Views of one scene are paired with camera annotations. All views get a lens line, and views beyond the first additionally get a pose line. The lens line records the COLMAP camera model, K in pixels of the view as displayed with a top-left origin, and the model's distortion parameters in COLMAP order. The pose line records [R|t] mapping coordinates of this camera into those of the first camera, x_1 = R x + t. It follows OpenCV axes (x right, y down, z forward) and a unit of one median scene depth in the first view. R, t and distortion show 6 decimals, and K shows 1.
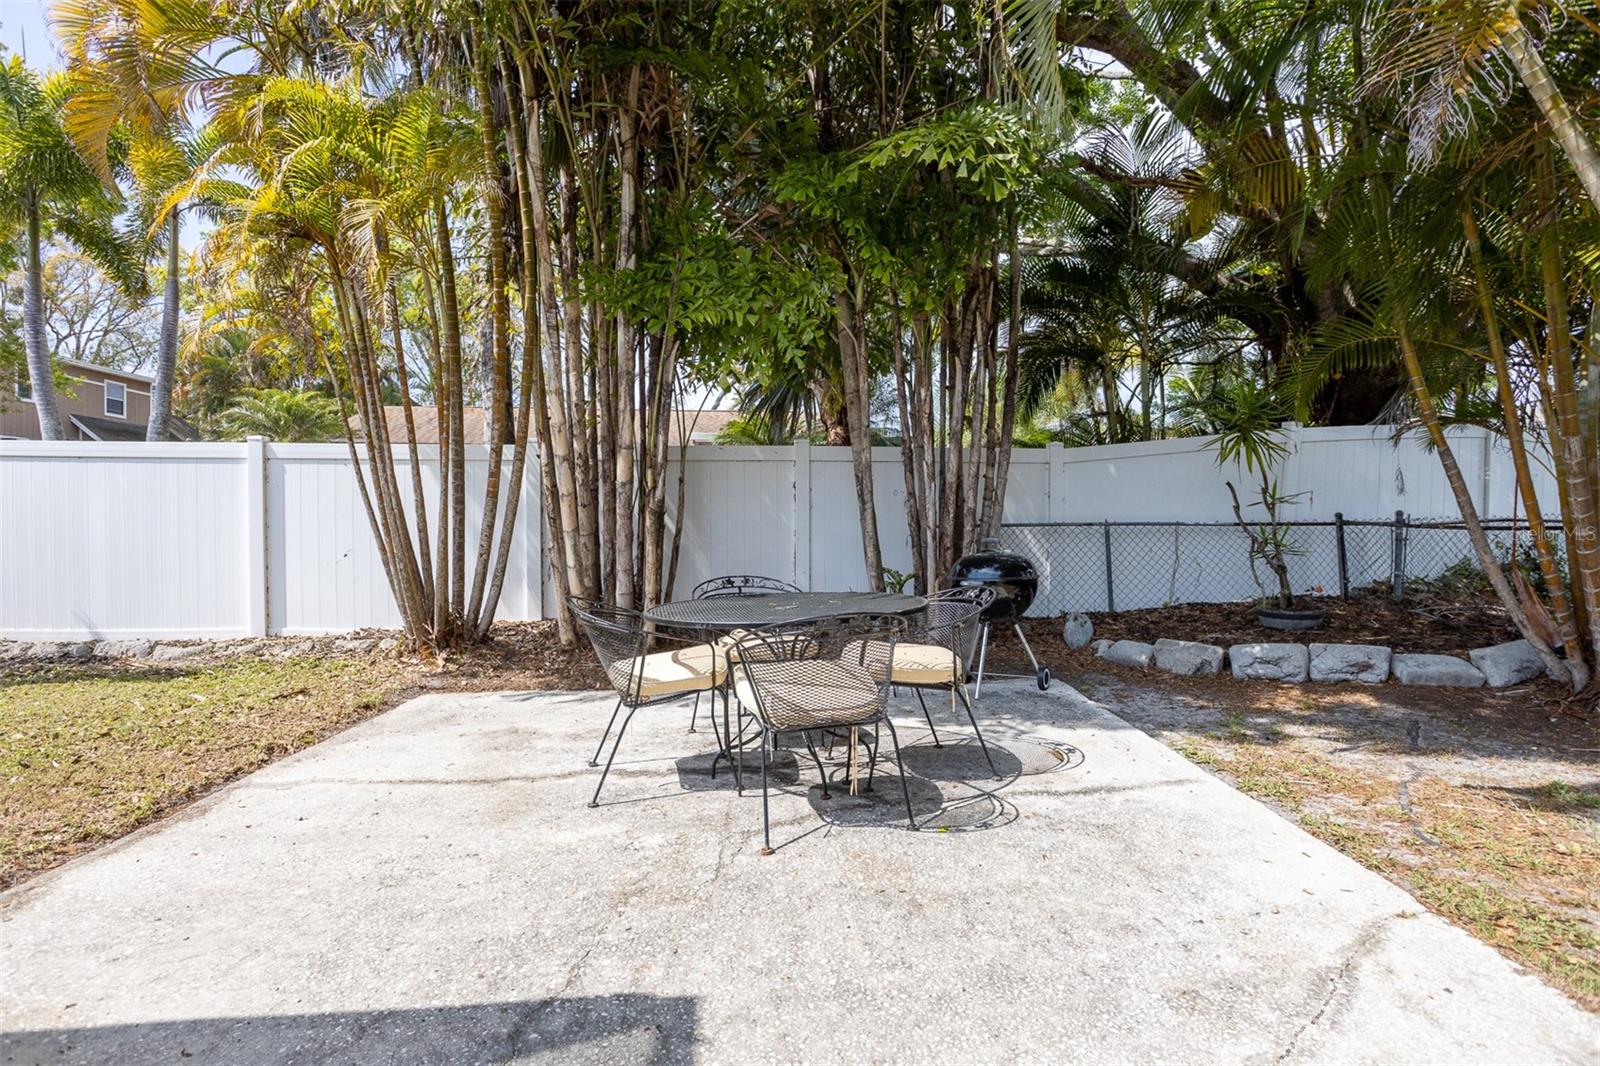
lens RADIAL K [[815.3, 0, 795.0], [0, 815.3, 530.7], [0, 0, 1]] dist [-0.051817, 0.030947]
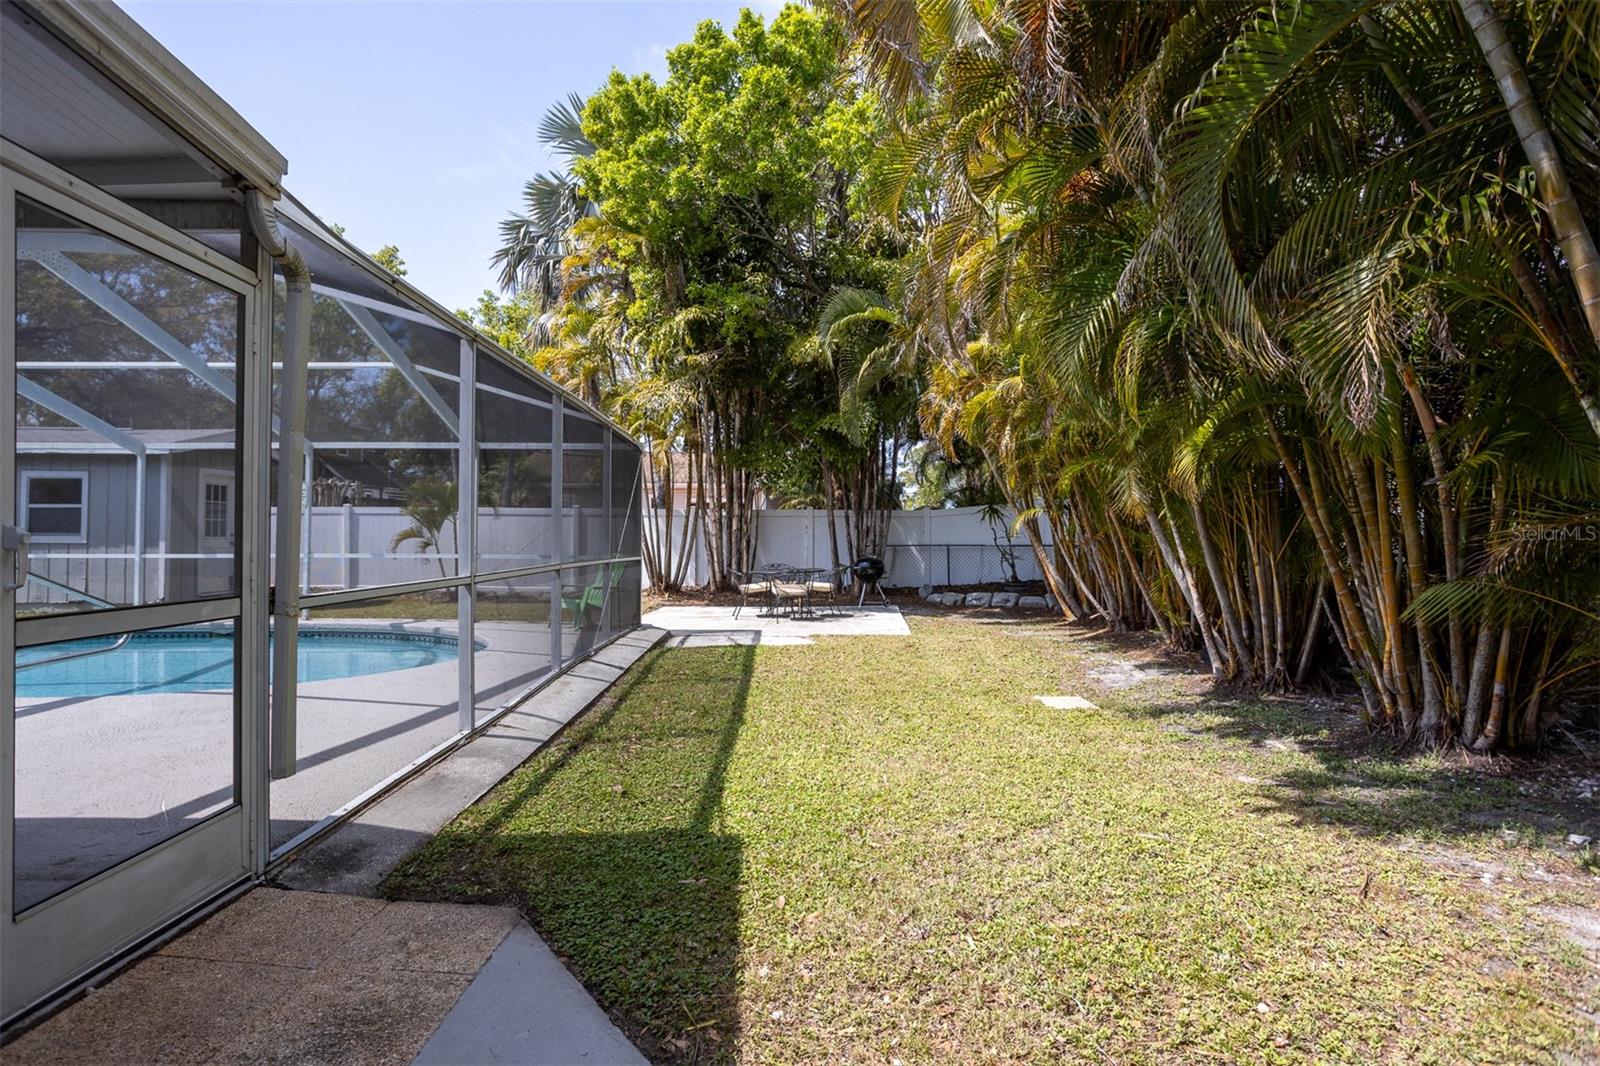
lens RADIAL K [[815.3, 0, 795.0], [0, 815.3, 530.7], [0, 0, 1]] dist [-0.051817, 0.030947]
pose [[0.994697, 0.004549, -0.102744, 0.219064], [-0.005752, 0.999918, -0.011412, -0.022976], [0.102684, 0.011942, 0.994642, -1.394924]]
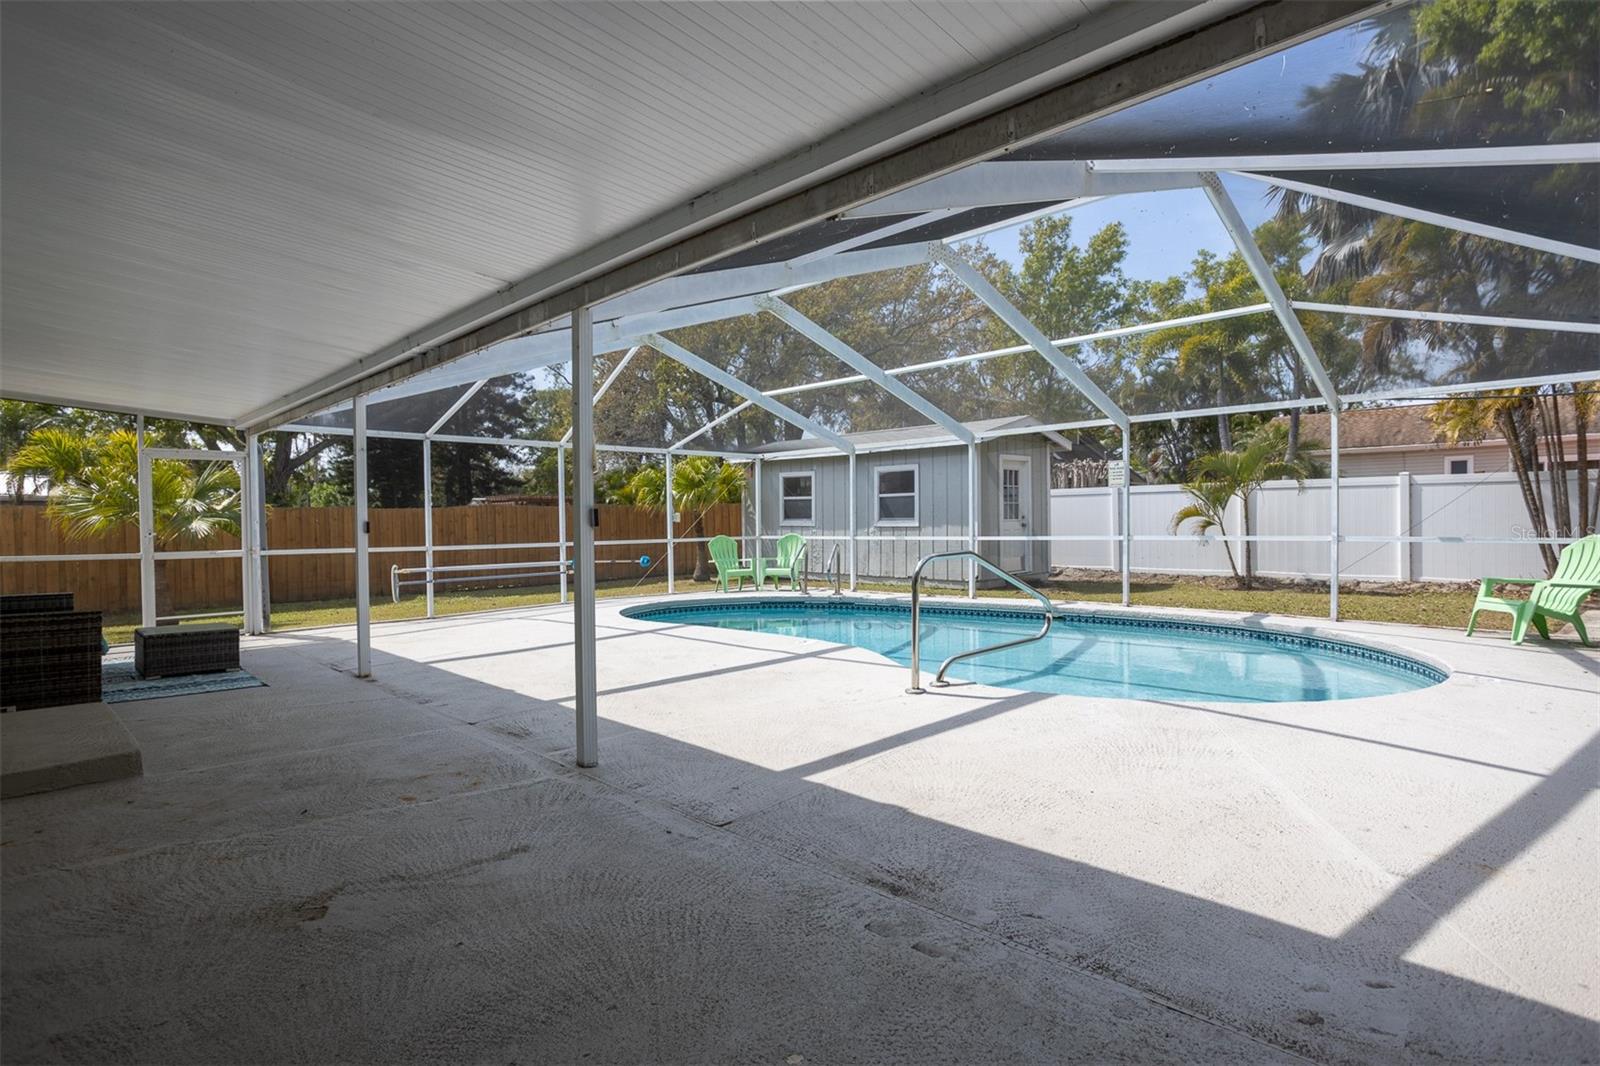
lens RADIAL K [[815.3, 0, 795.0], [0, 815.3, 530.7], [0, 0, 1]] dist [-0.051817, 0.030947]
pose [[0.618151, 0.002925, -0.786054, -0.104239], [0.011795, 0.999846, 0.012997, -0.026247], [0.785971, -0.017305, 0.618022, -1.326130]]
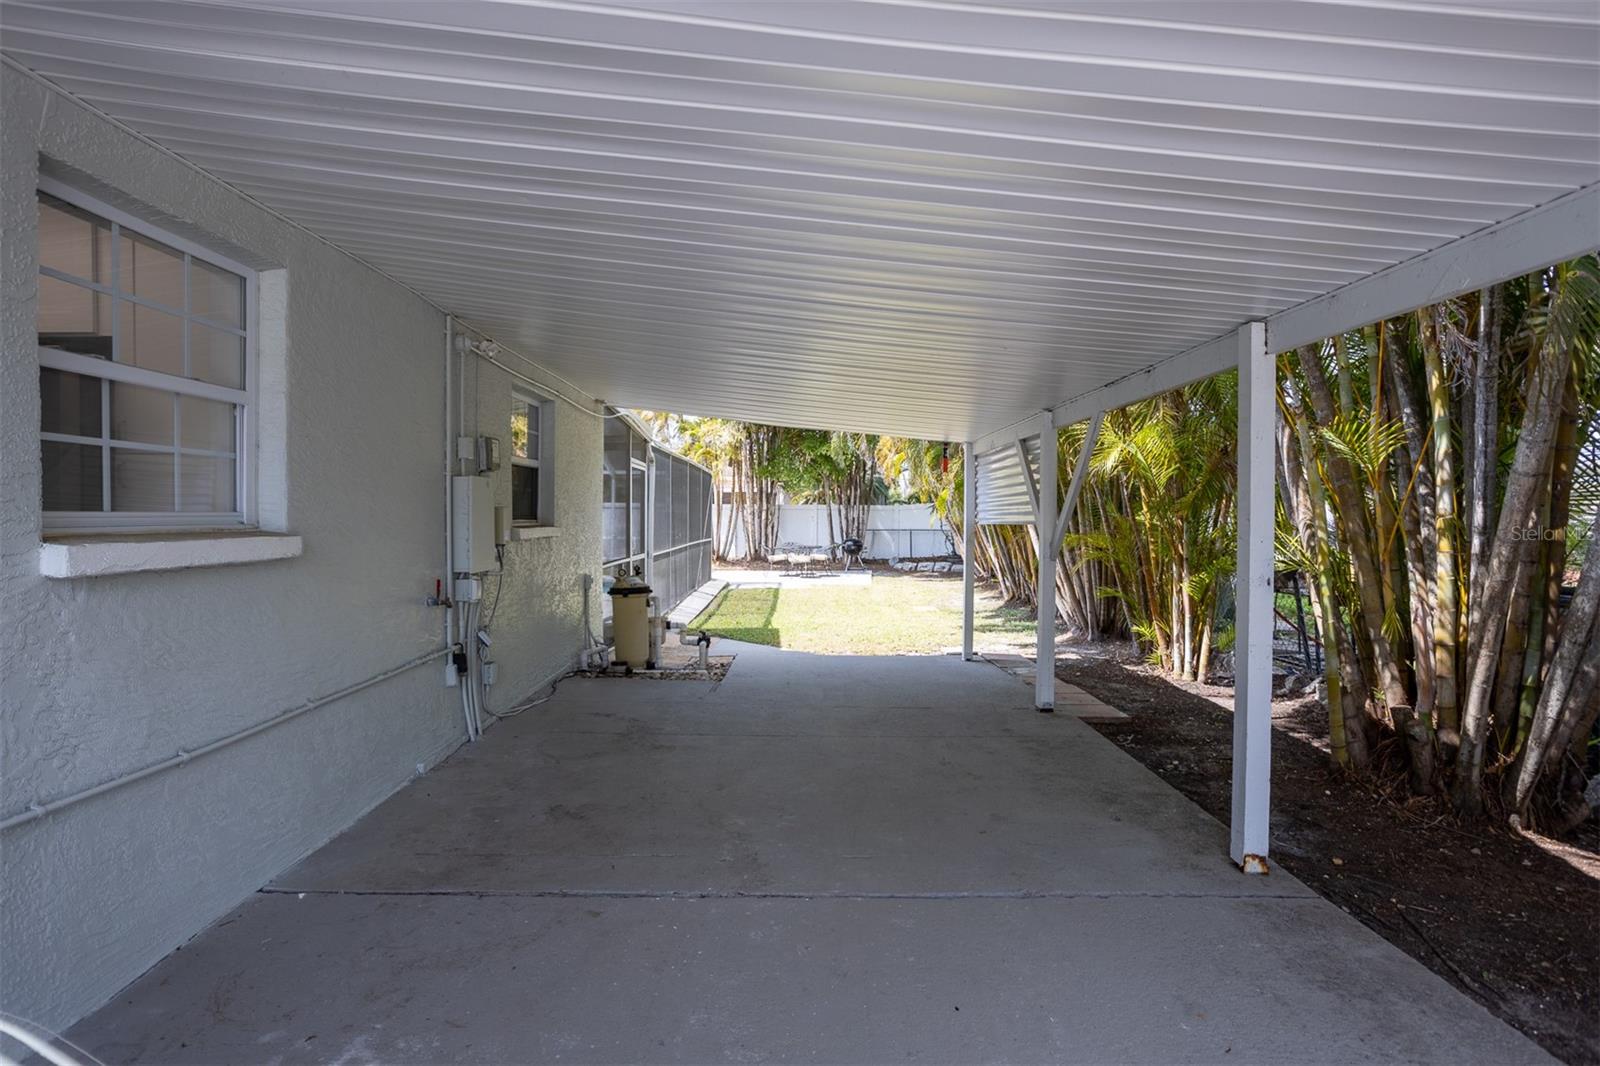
lens RADIAL K [[815.3, 0, 795.0], [0, 815.3, 530.7], [0, 0, 1]] dist [-0.051817, 0.030947]
pose [[0.992389, 0.010205, -0.122717, 0.362896], [-0.008275, 0.999834, 0.016224, -0.060220], [0.122862, -0.015085, 0.992309, -2.489669]]
